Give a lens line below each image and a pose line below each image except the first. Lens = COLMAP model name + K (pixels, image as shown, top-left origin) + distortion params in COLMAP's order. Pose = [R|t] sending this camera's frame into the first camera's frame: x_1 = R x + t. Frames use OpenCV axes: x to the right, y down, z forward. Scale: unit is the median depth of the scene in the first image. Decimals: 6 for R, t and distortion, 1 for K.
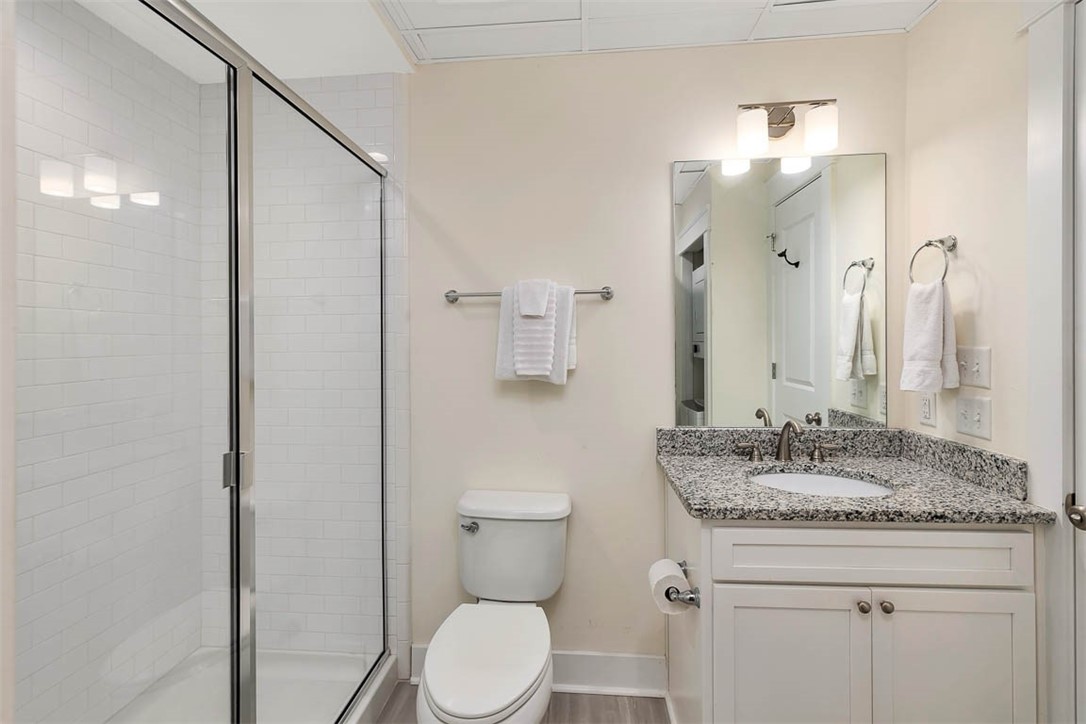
lens RADIAL K [[477.9, 0, 537.6], [0, 477.9, 332.6], [0, 0, 1]] dist [-0.001185, -0.000384]
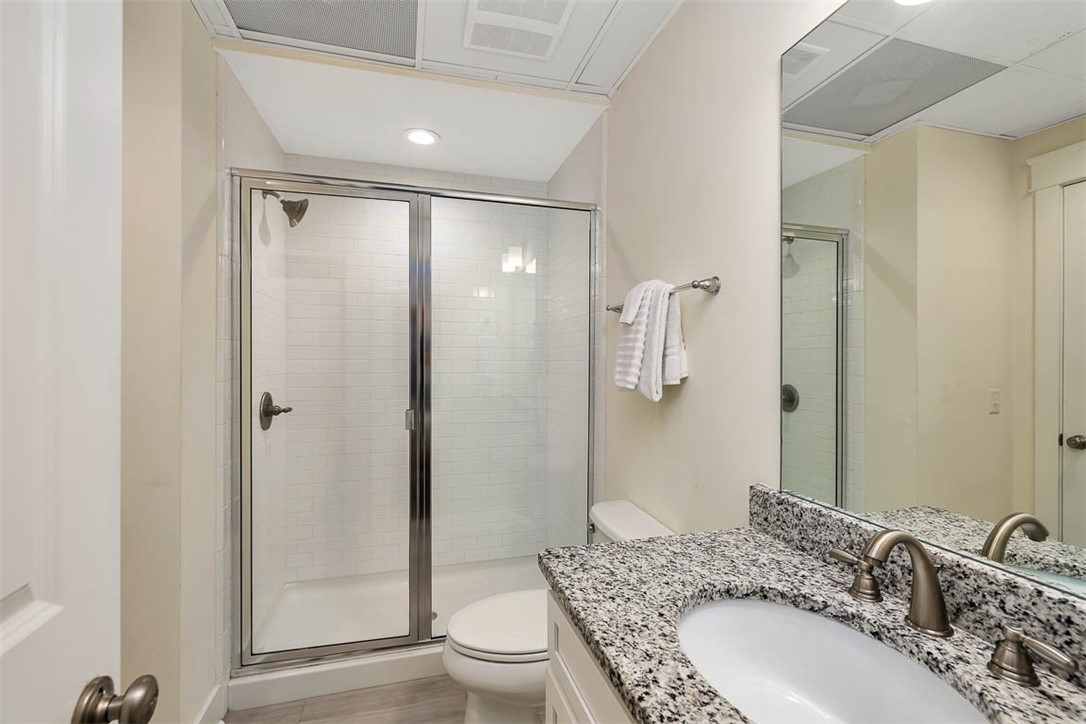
lens RADIAL K [[464.9, 0, 544.1], [0, 464.9, 352.7], [0, 0, 1]] dist [0.000706, 0.000045]
pose [[0.370679, 0.002950, -0.928756, 0.749452], [-0.002094, 0.999995, 0.002341, 0.019355], [0.928759, 0.001077, 0.370684, 0.505426]]
